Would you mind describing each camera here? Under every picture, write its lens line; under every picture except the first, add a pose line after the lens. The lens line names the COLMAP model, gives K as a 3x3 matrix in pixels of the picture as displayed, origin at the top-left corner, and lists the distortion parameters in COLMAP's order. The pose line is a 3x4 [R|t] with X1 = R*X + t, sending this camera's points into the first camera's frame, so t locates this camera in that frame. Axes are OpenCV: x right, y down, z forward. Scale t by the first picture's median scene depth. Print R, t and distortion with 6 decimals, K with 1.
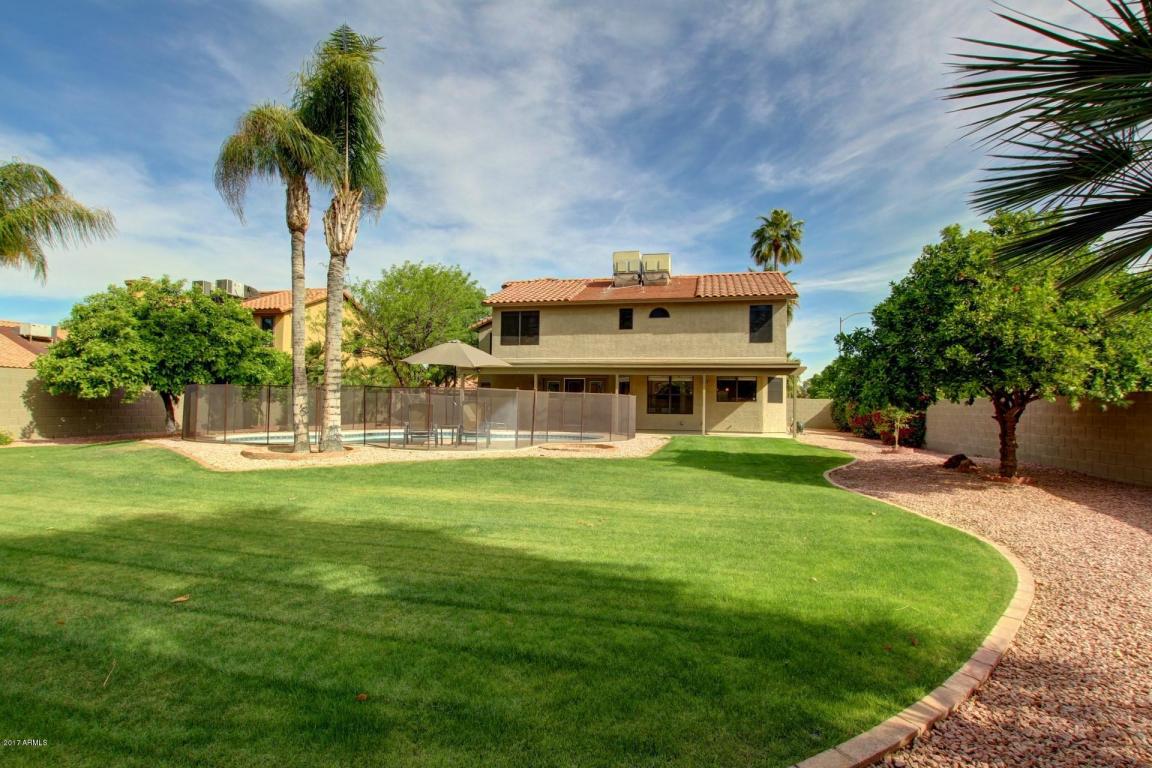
lens RADIAL K [[536.0, 0, 575.0], [0, 536.0, 389.0], [0, 0, 1]] dist [-0.028870, 0.000844]
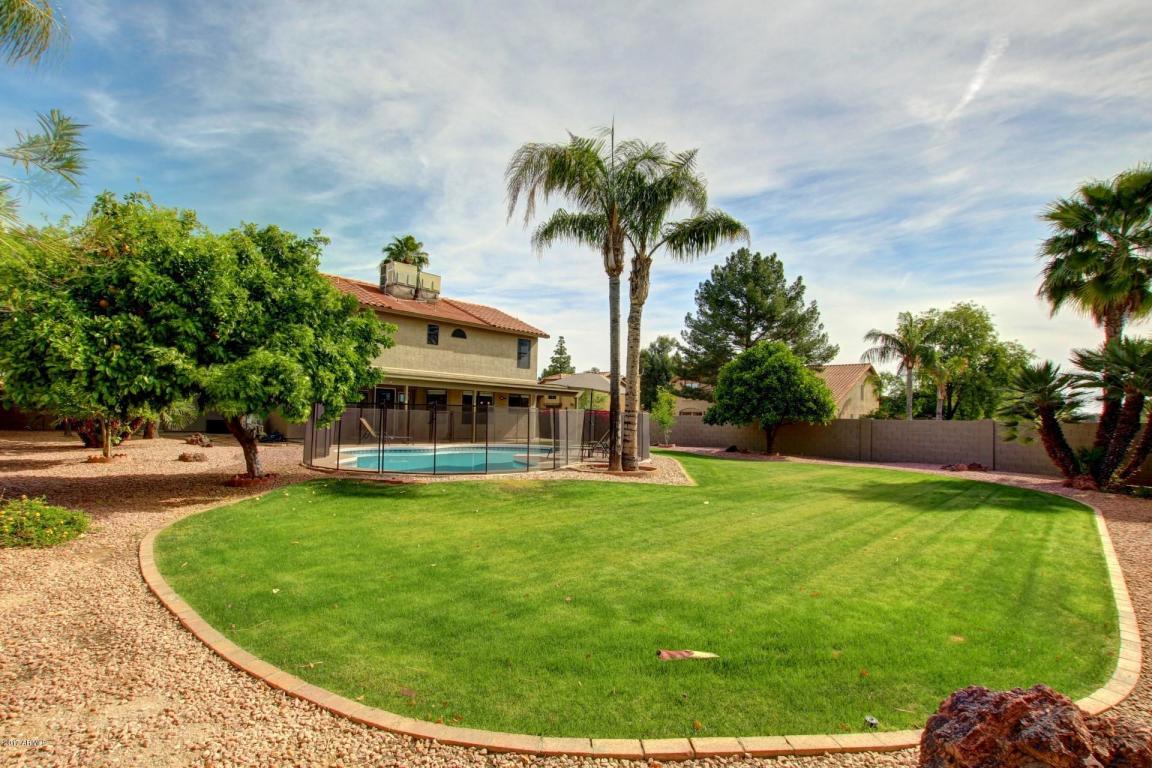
lens RADIAL K [[536.0, 0, 575.0], [0, 536.0, 389.0], [0, 0, 1]] dist [-0.028870, 0.000844]
pose [[0.487123, 0.039933, 0.872420, -0.700119], [-0.047338, 0.998693, -0.019281, -0.015438], [-0.872049, -0.031907, 0.488377, 0.230761]]
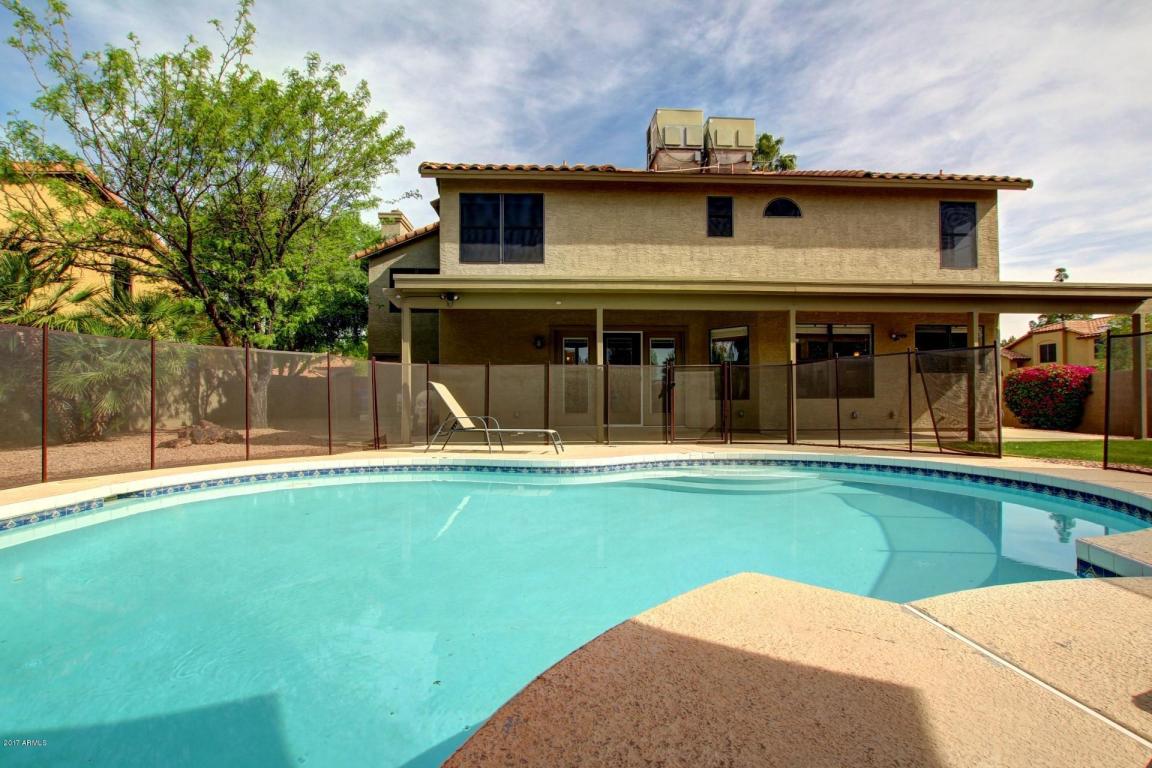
lens RADIAL K [[536.0, 0, 575.0], [0, 536.0, 389.0], [0, 0, 1]] dist [-0.028870, 0.000844]
pose [[0.958882, -0.017366, 0.283273, -0.189473], [0.011211, 0.999665, 0.023333, 0.021804], [-0.283583, -0.019198, 0.958755, 0.549044]]
